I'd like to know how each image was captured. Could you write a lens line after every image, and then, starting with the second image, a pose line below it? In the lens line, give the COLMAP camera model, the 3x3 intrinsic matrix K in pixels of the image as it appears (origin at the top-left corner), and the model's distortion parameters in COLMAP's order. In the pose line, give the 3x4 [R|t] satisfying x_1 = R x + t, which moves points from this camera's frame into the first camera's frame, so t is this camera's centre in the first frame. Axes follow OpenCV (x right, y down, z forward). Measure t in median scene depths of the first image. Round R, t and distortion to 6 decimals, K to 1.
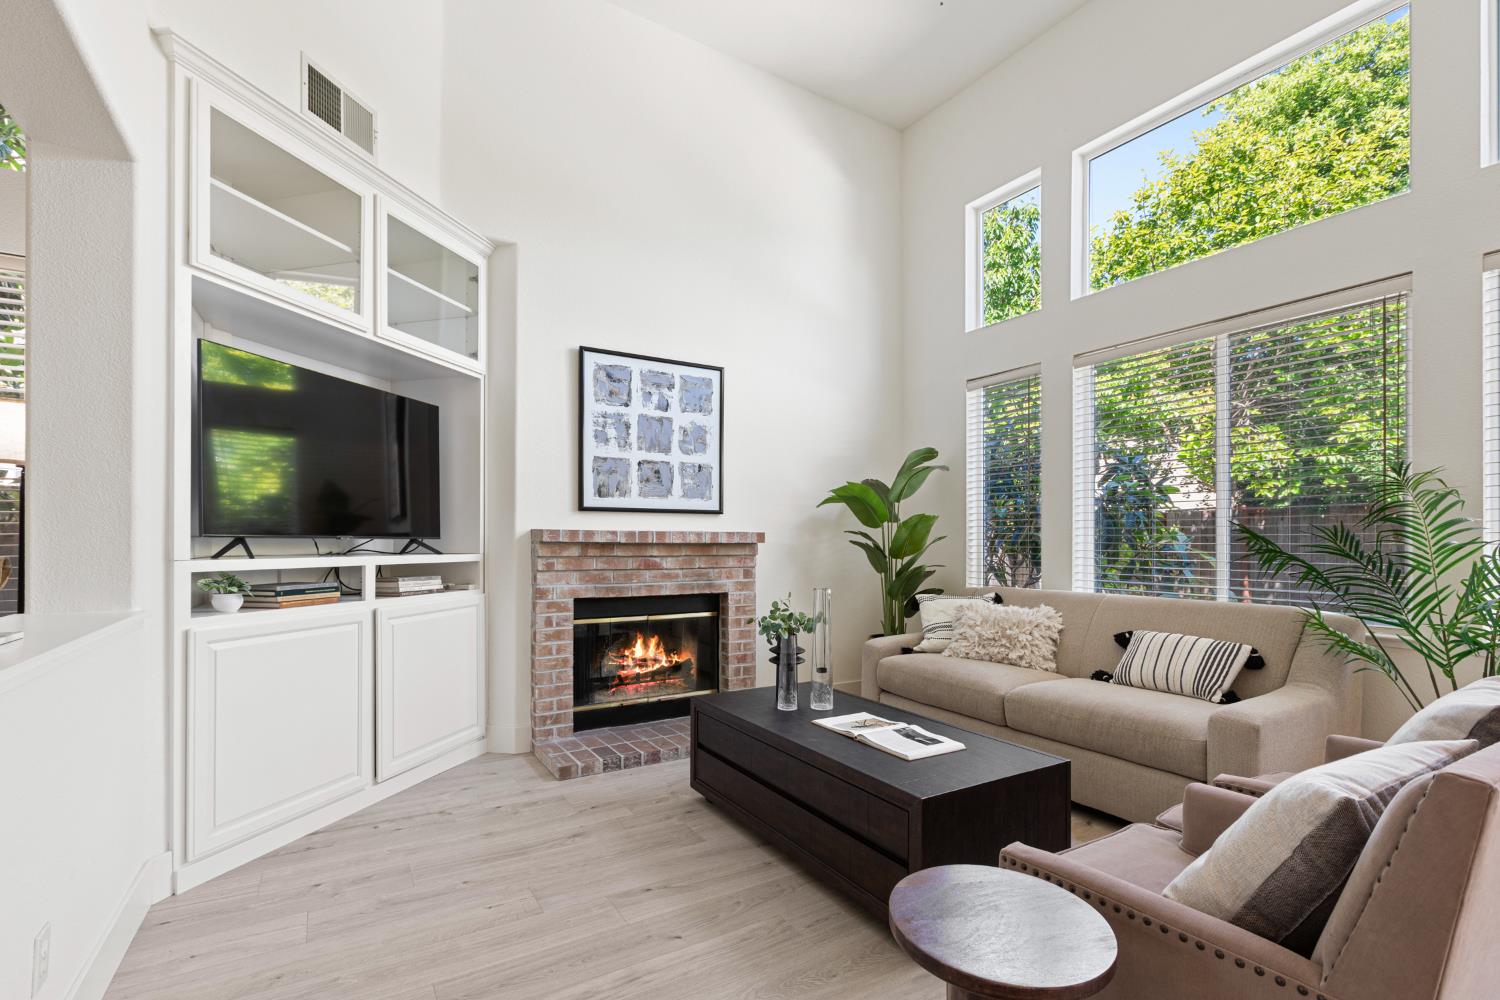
lens RADIAL K [[679.1, 0, 750.1], [0, 679.1, 533.4], [0, 0, 1]] dist [0.001528, -0.000207]
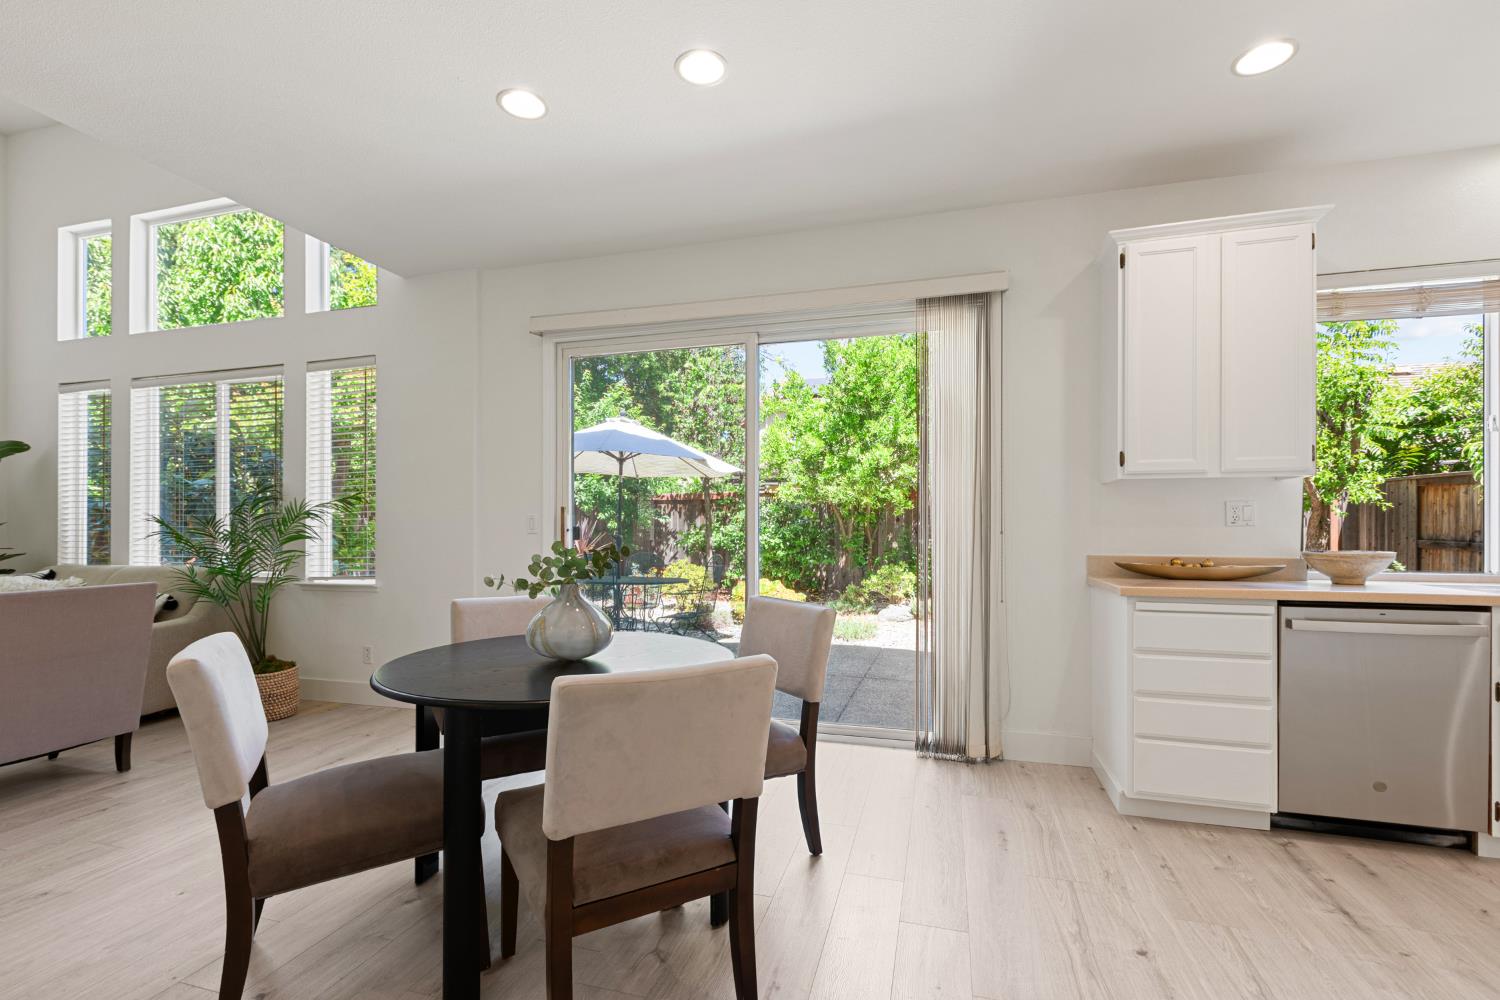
lens RADIAL K [[666.6, 0, 752.8], [0, 666.6, 515.2], [0, 0, 1]] dist [-0.000370, -0.000368]
pose [[0.740763, -0.002655, 0.671761, 0.461936], [0.000879, 0.999995, 0.002983, -0.009537], [-0.671766, -0.001619, 0.740762, -0.639324]]
